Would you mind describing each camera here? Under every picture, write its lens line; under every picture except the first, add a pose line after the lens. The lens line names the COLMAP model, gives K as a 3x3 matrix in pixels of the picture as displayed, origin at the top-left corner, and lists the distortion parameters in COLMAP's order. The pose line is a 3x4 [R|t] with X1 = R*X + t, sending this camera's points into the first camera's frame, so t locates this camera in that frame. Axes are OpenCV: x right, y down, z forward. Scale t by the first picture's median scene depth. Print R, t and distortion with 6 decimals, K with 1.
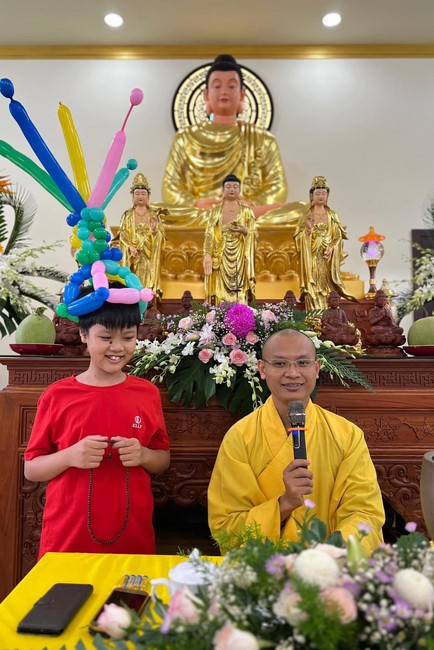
lens RADIAL K [[499.8, 0, 202.6], [0, 499.8, 323.6], [0, 0, 1]] dist [0.088055, -0.124527]
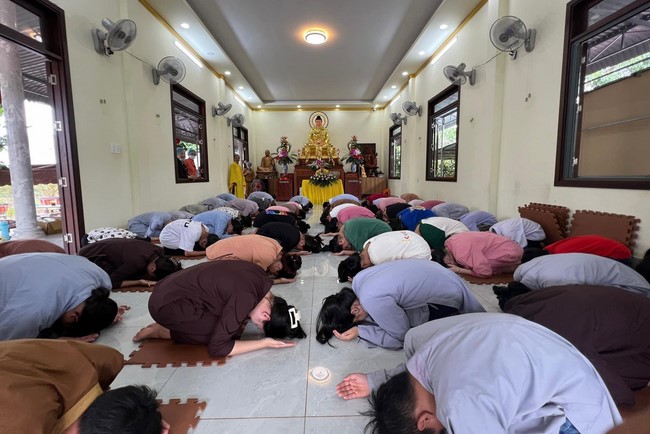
lens RADIAL K [[258.8, 0, 322.1], [0, 258.8, 195.5], [0, 0, 1]] dist [0.001551, -0.000080]
pose [[0.999730, -0.011453, 0.020203, 0.016011], [0.008064, 0.987009, 0.160462, -0.132435], [-0.021778, -0.160256, 0.986835, -3.117574]]
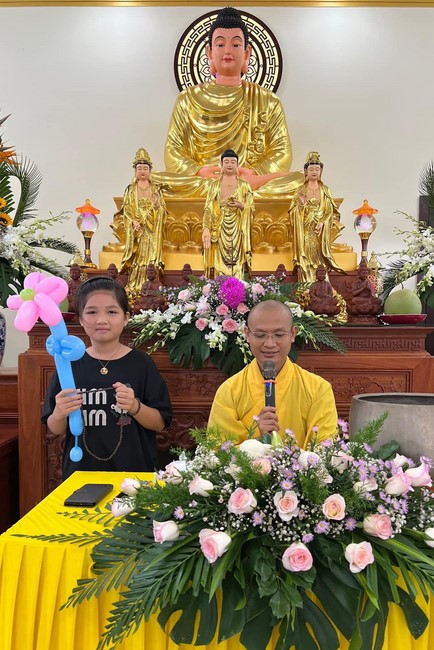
lens RADIAL K [[560.4, 0, 220.4], [0, 560.4, 365.1], [0, 0, 1]] dist [0.075393, -0.107025]
pose [[0.999967, 0.002433, 0.007720, 0.030150], [-0.003453, 0.990838, 0.135013, -0.012035], [-0.007321, -0.135035, 0.990814, -0.220082]]
